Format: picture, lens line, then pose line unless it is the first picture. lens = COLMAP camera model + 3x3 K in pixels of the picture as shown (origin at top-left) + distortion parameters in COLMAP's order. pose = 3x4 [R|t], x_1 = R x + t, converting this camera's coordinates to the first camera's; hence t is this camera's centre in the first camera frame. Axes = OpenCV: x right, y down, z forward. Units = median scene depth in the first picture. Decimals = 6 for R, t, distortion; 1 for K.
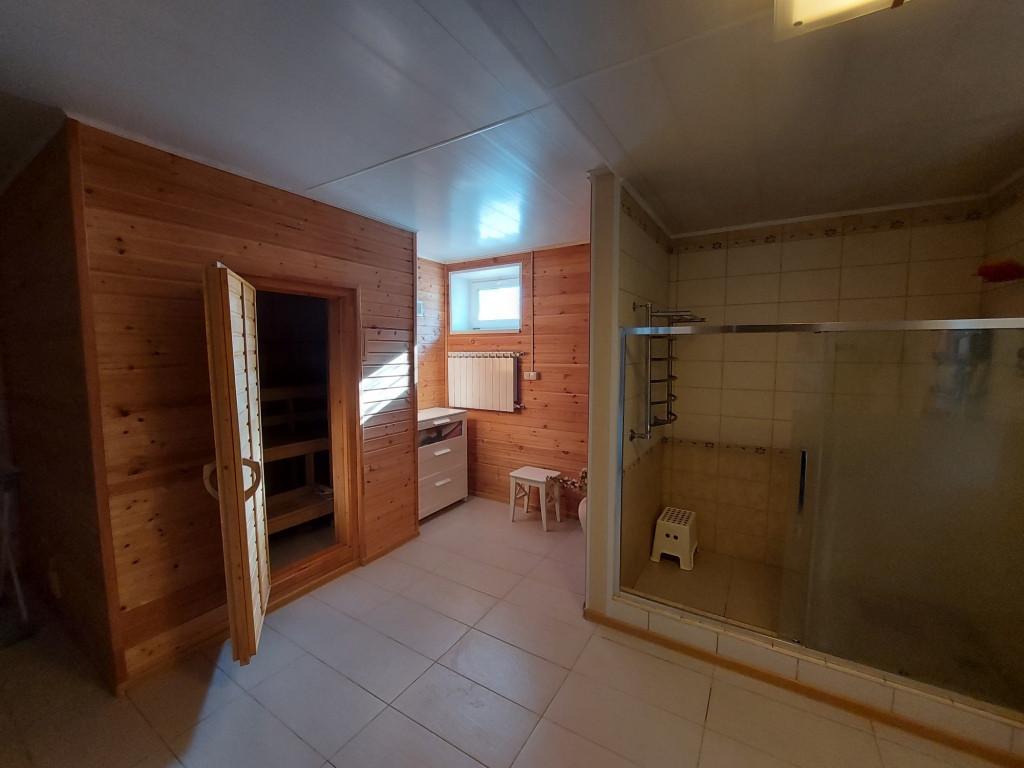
lens RADIAL K [[409.4, 0, 512.1], [0, 409.4, 384.9], [0, 0, 1]] dist [-0.013498, -0.000695]
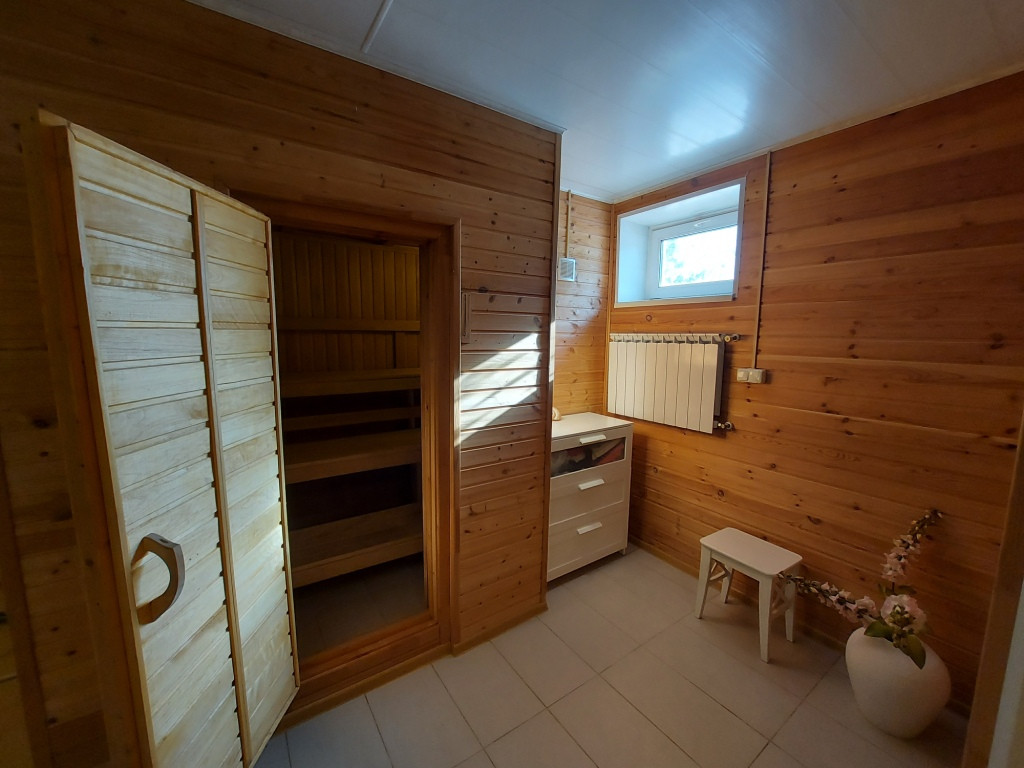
lens RADIAL K [[409.4, 0, 513.7], [0, 409.4, 383.6], [0, 0, 1]] dist [-0.013498, -0.000695]
pose [[0.916823, 0.058387, -0.395001, -0.034894], [-0.044301, 0.998018, 0.044697, -0.023705], [0.396828, -0.023480, 0.917593, 0.367533]]
